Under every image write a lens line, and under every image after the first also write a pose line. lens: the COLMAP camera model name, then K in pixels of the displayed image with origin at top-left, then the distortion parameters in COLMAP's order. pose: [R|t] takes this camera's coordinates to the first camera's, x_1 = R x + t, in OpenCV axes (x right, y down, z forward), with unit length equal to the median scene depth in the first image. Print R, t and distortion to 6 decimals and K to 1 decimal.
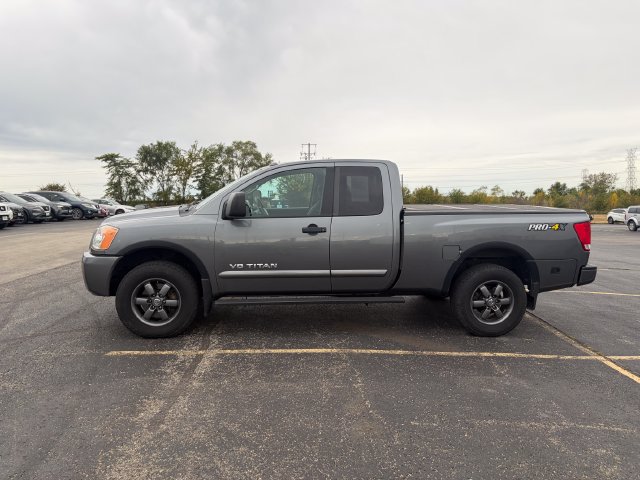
lens RADIAL K [[490.0, 0, 323.5], [0, 490.0, 237.6], [0, 0, 1]] dist [0.043981, -0.040704]
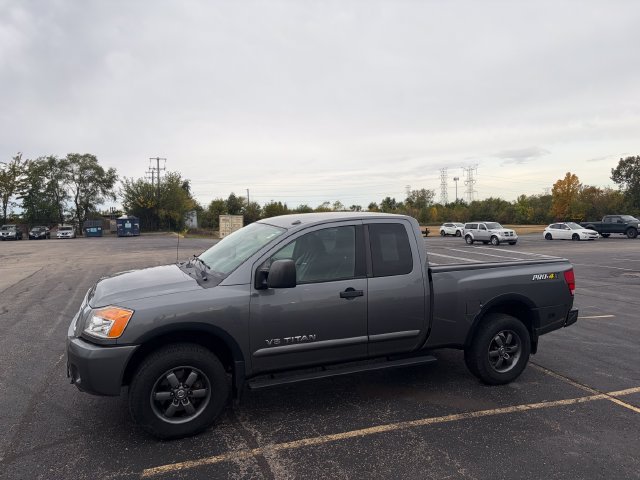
lens RADIAL K [[488.2, 0, 320.0], [0, 488.2, 240.0], [0, 0, 1]] dist [0.053845, -0.054987]
pose [[0.949592, -0.028904, 0.312154, -0.337191], [0.035351, 0.999262, -0.015012, -0.098898], [-0.311490, 0.025290, 0.949913, 0.124380]]
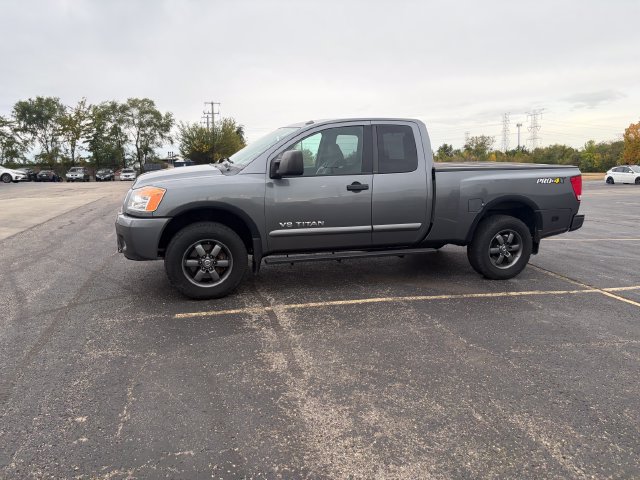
lens RADIAL K [[490.0, 0, 323.5], [0, 490.0, 237.6], [0, 0, 1]] dist [0.043981, -0.040704]
pose [[0.977125, -0.039760, 0.208918, -0.289186], [0.023780, 0.996634, 0.078452, 0.007074], [-0.211334, -0.071689, 0.974781, -0.005267]]
